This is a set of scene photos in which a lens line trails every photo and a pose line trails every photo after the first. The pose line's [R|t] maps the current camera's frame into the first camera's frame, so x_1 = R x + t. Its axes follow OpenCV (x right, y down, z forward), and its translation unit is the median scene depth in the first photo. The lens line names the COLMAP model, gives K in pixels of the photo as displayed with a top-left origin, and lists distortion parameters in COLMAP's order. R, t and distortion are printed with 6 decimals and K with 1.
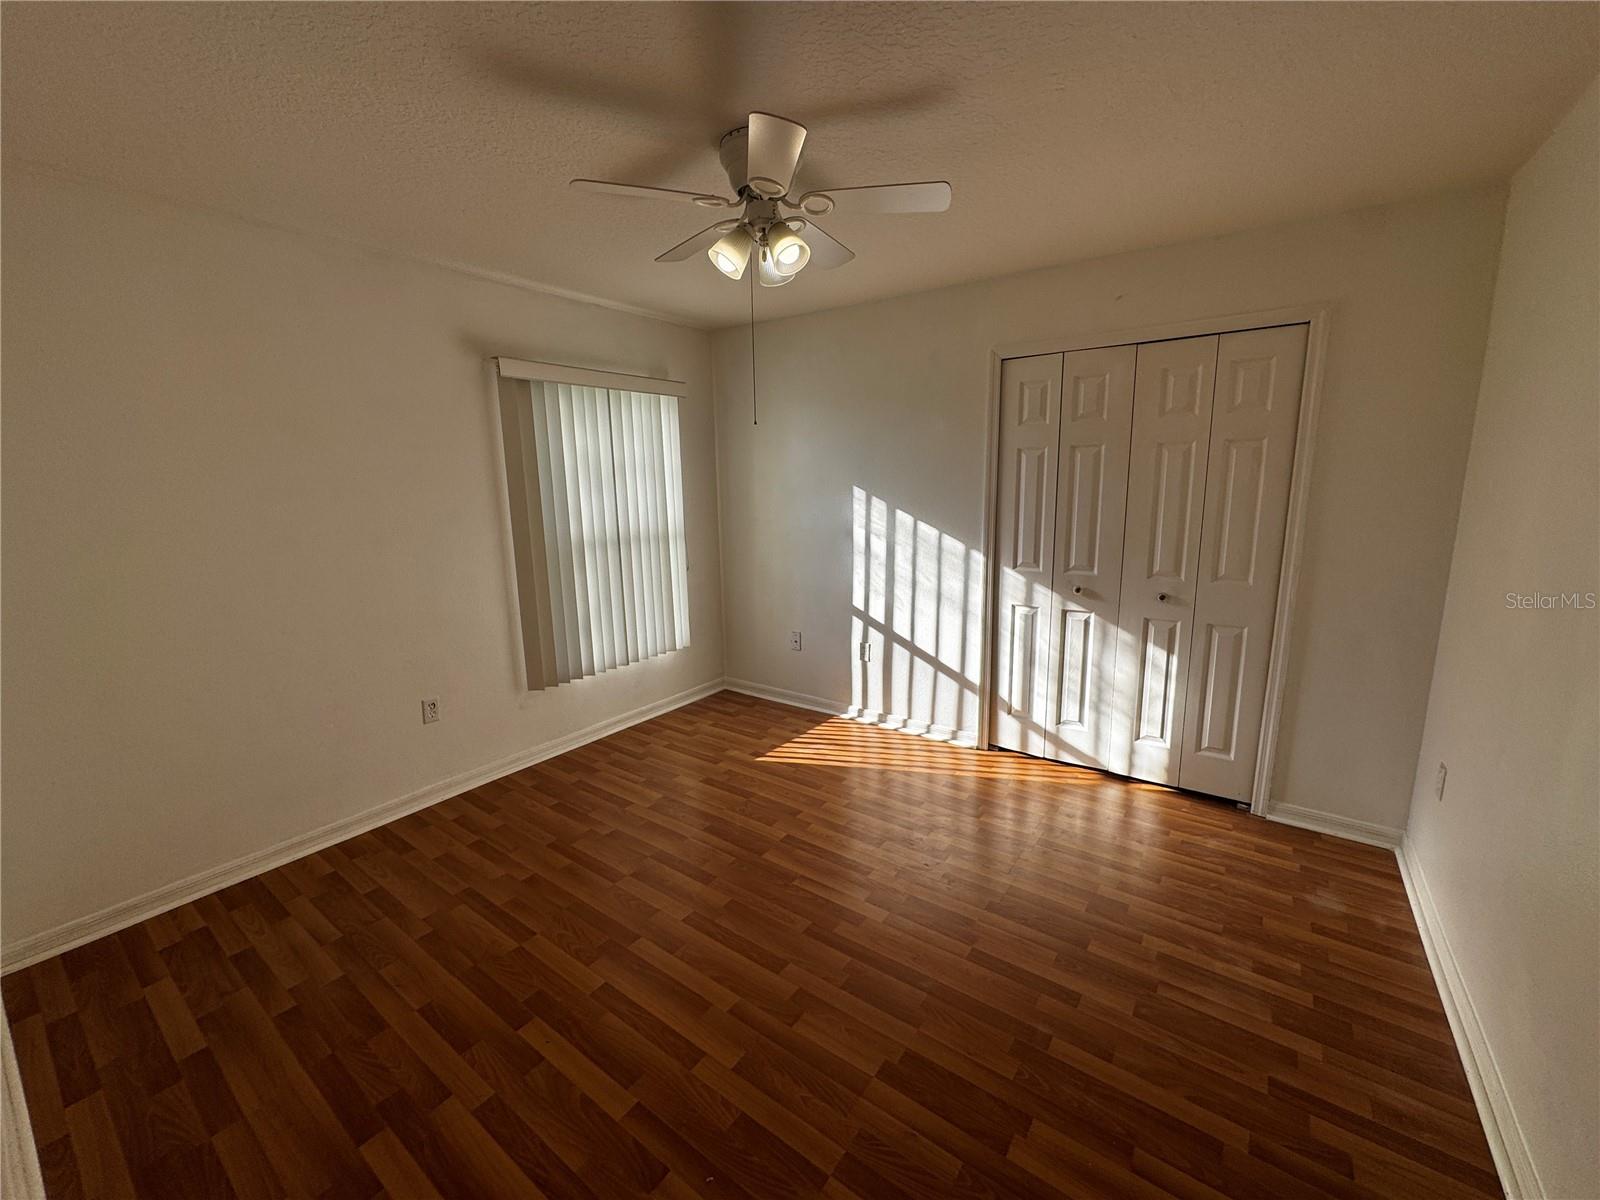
lens RADIAL K [[638.9, 0, 801.9], [0, 638.9, 599.0], [0, 0, 1]] dist [-0.007881, -0.000465]
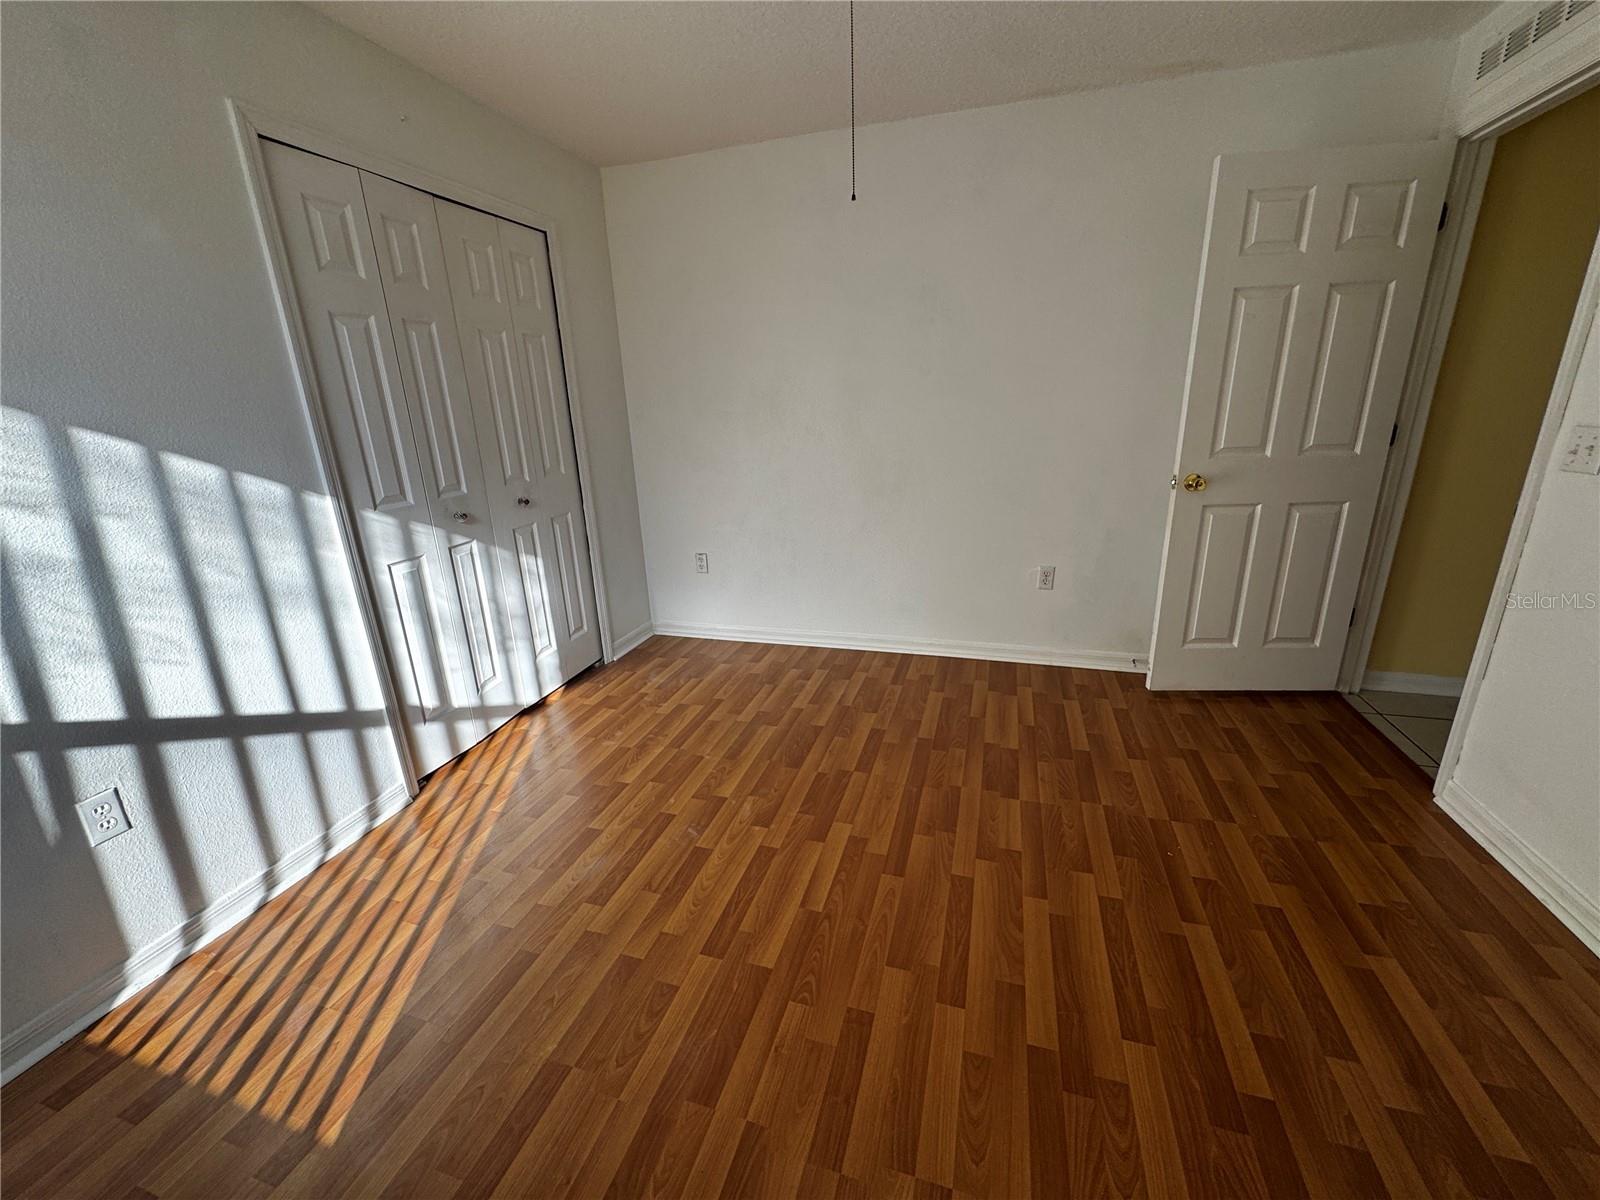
lens RADIAL K [[638.9, 0, 801.6], [0, 638.9, 593.3], [0, 0, 1]] dist [-0.007881, -0.000465]
pose [[-0.323629, -0.248563, 0.912952, -0.432094], [0.216168, 0.919936, 0.327093, -0.090308], [-0.921160, 0.303207, -0.243986, 0.824047]]
